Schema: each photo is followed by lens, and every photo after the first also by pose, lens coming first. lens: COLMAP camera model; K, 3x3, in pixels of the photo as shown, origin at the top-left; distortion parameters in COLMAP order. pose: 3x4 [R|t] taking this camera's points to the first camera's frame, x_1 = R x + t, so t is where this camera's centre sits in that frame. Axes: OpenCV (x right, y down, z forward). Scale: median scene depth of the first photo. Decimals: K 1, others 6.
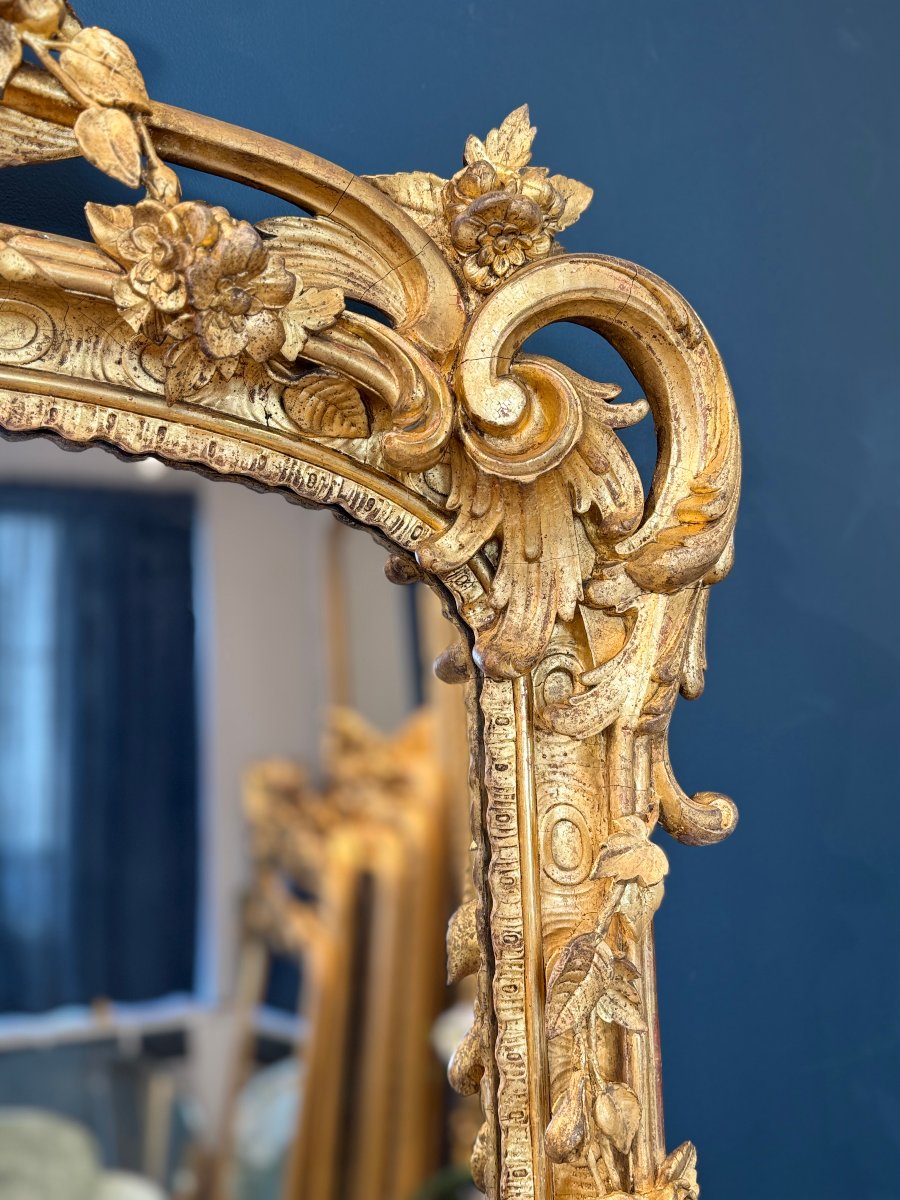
lens RADIAL K [[1148.2, 0, 450.7], [0, 1148.2, 603.5], [0, 0, 1]] dist [0.205311, -0.491260]
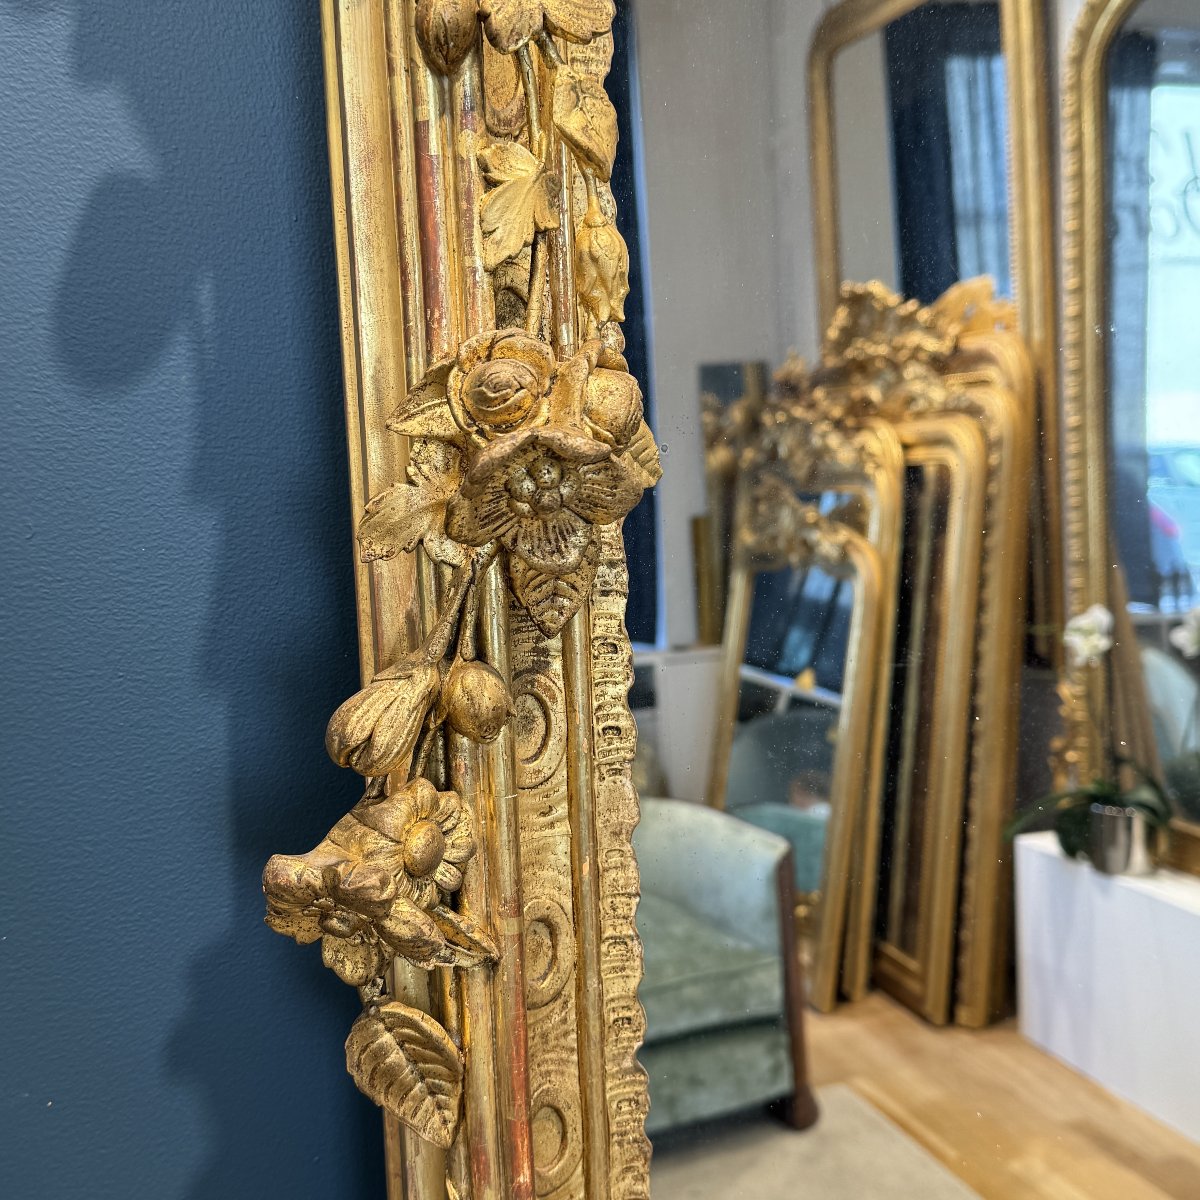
lens RADIAL K [[1544.2, 0, 599.1], [0, 1544.2, 600.8], [0, 0, 1]] dist [0.236881, -0.637199]
pose [[0.996751, 0.001491, -0.080526, -1.316604], [0.017482, 0.971984, 0.234394, 0.385081], [0.078619, -0.235041, 0.968801, -0.570879]]
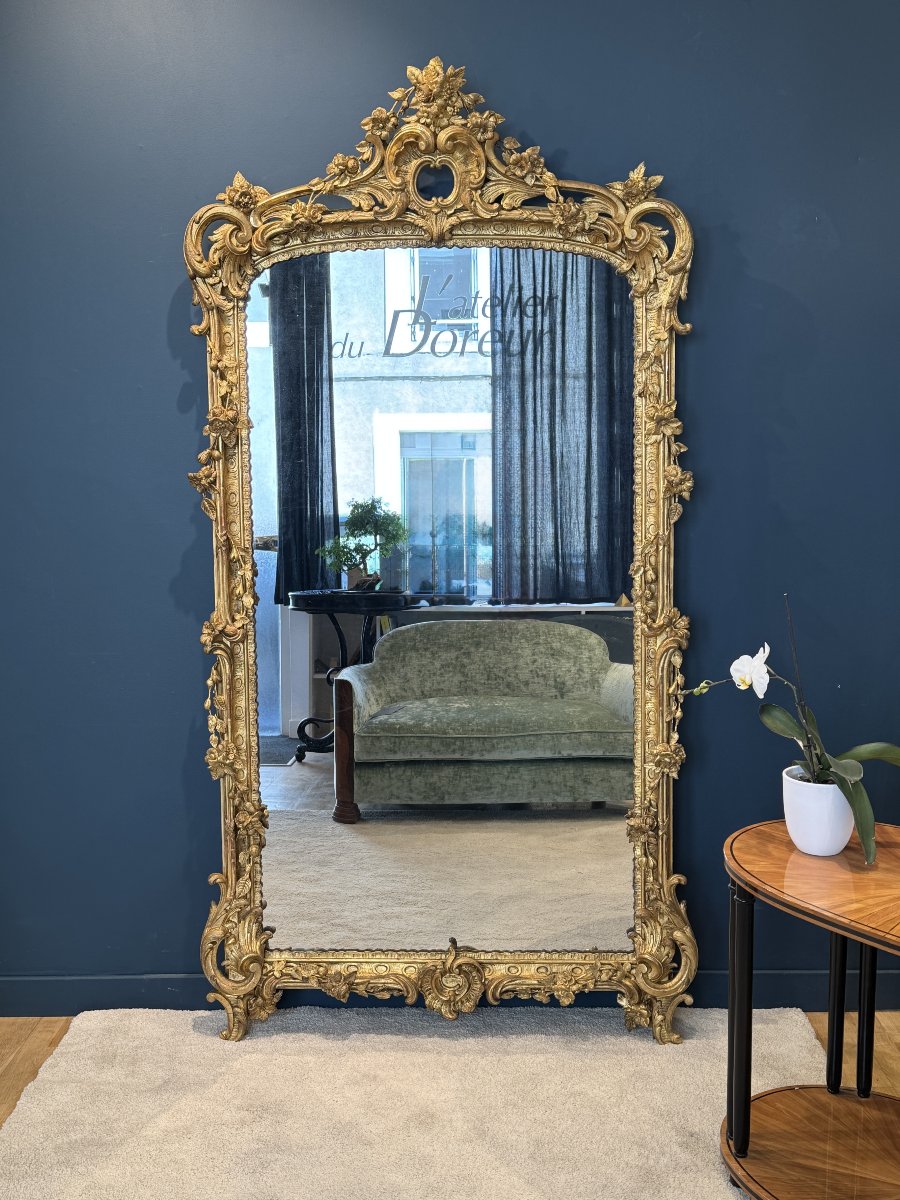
lens RADIAL K [[1363.3, 0, 445.3], [0, 1363.3, 603.0], [0, 0, 1]] dist [0.141100, -0.015133]
pose [[0.897879, 0.060720, -0.436036, 1.803017], [0.027286, 0.980863, 0.192776, 0.182617], [0.439397, -0.184987, 0.879039, -4.304107]]
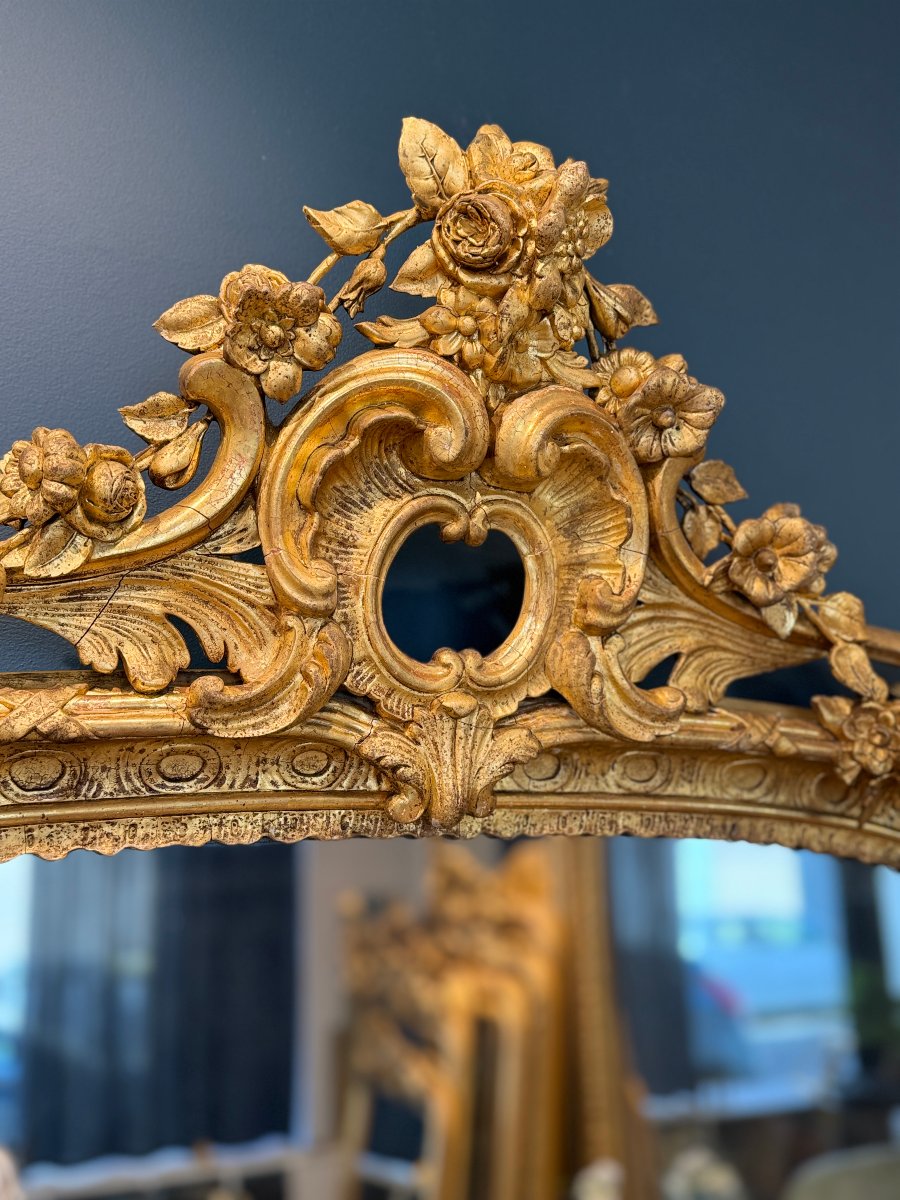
lens RADIAL K [[1148.2, 0, 450.7], [0, 1148.2, 603.5], [0, 0, 1]] dist [0.205311, -0.491260]
pose [[0.999938, 0.010756, -0.002801, -0.660510], [-0.010961, 0.996056, -0.088043, -0.279553], [0.001843, 0.088069, 0.996113, -0.405392]]
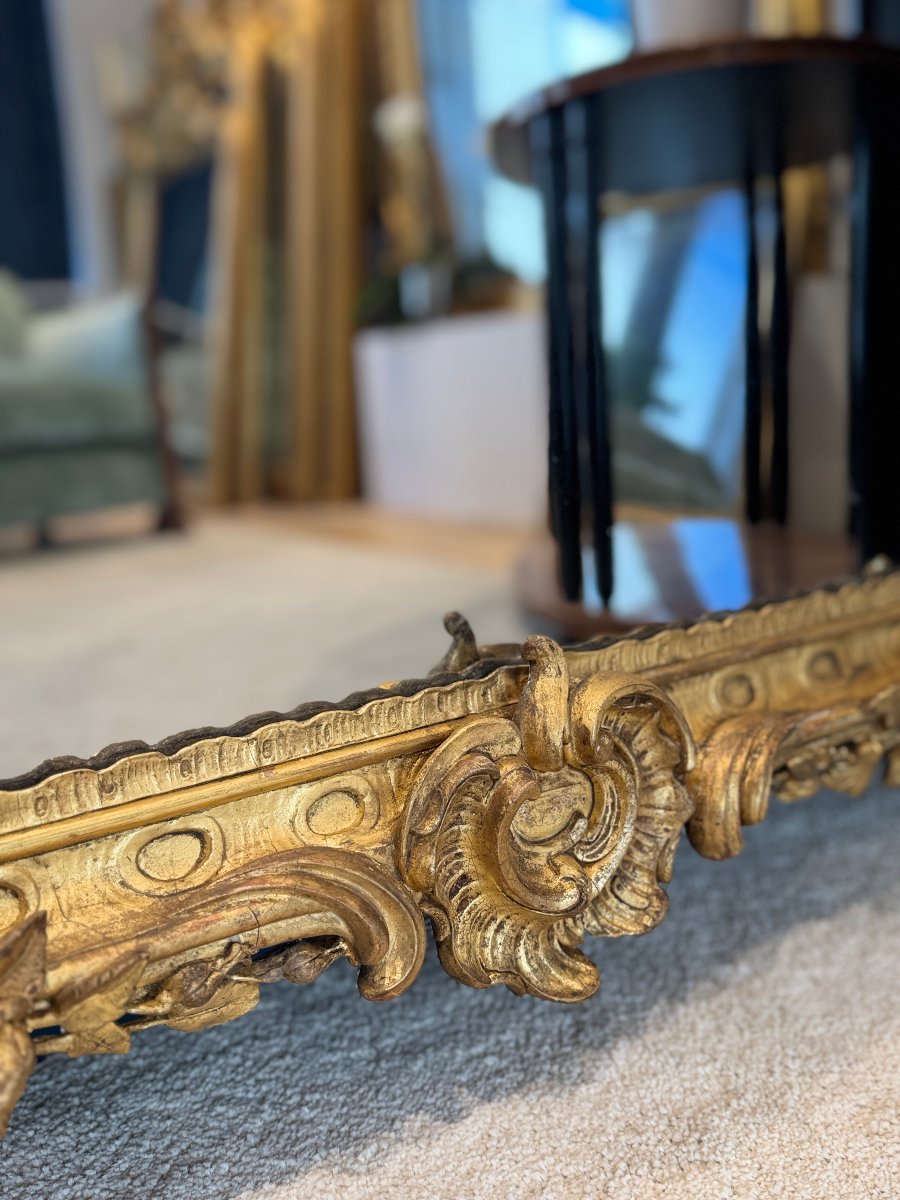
lens RADIAL K [[1148.2, 0, 450.7], [0, 1148.2, 603.5], [0, 0, 1]] dist [0.205311, -0.491260]
pose [[0.983189, -0.060587, 0.172247, -0.798501], [0.006546, 0.954433, 0.298353, 2.395487], [-0.182475, -0.292210, 0.938785, -0.358724]]
